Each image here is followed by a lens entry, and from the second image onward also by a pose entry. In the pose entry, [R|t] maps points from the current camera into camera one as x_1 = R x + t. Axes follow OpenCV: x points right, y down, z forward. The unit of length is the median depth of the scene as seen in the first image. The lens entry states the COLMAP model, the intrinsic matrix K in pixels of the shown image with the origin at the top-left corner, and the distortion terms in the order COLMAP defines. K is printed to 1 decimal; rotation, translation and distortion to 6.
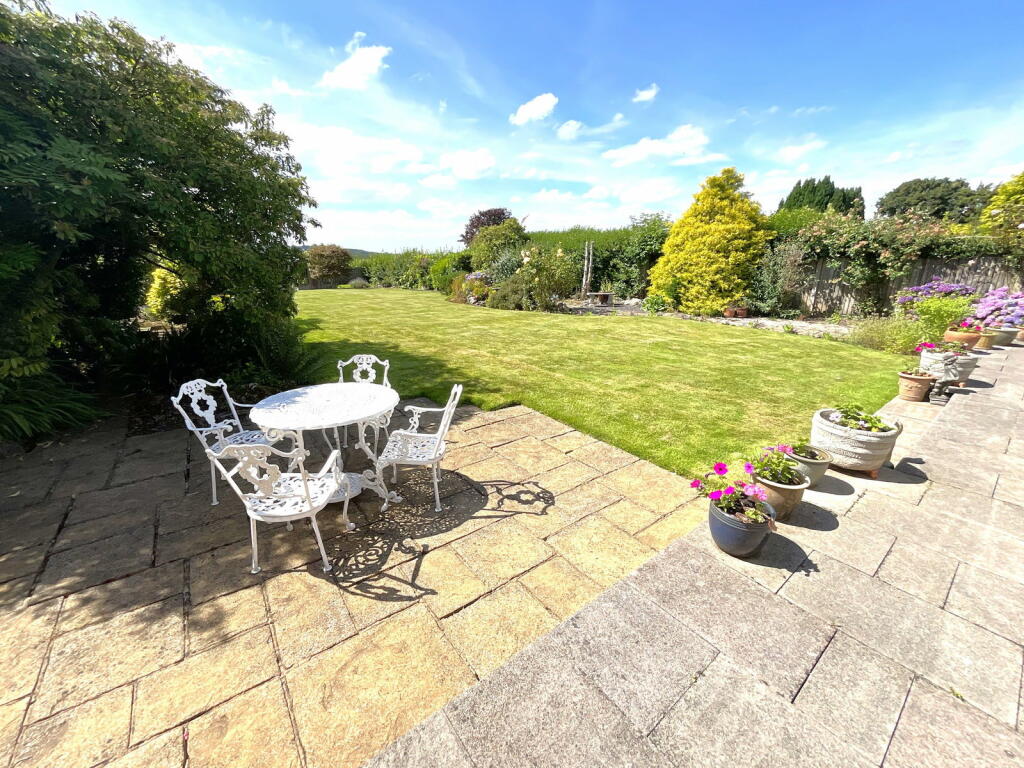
lens RADIAL K [[410.1, 0, 512.0], [0, 410.1, 384.0], [0, 0, 1]] dist [-0.007875, -0.000081]
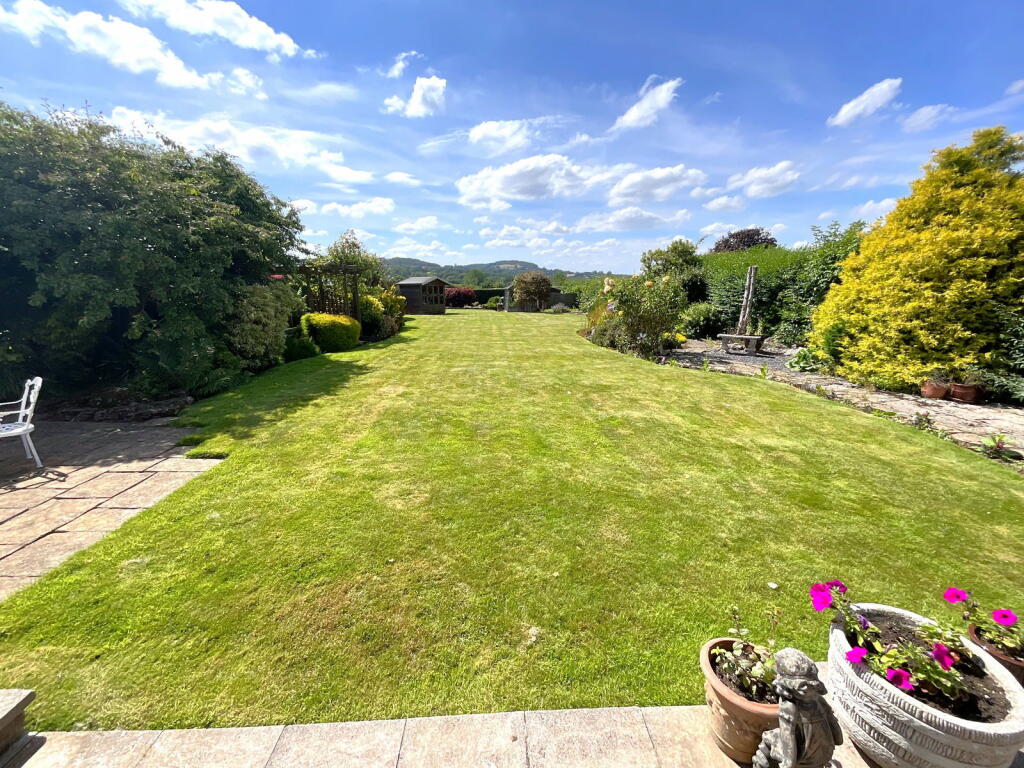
lens RADIAL K [[408.0, 0, 515.9], [0, 408.0, 386.8], [0, 0, 1]] dist [-0.000462, 0.000053]
pose [[0.816896, 0.147495, -0.557608, 0.366909], [-0.176299, 0.984334, 0.002092, -0.078439], [0.549181, 0.096597, 0.830102, 0.234106]]
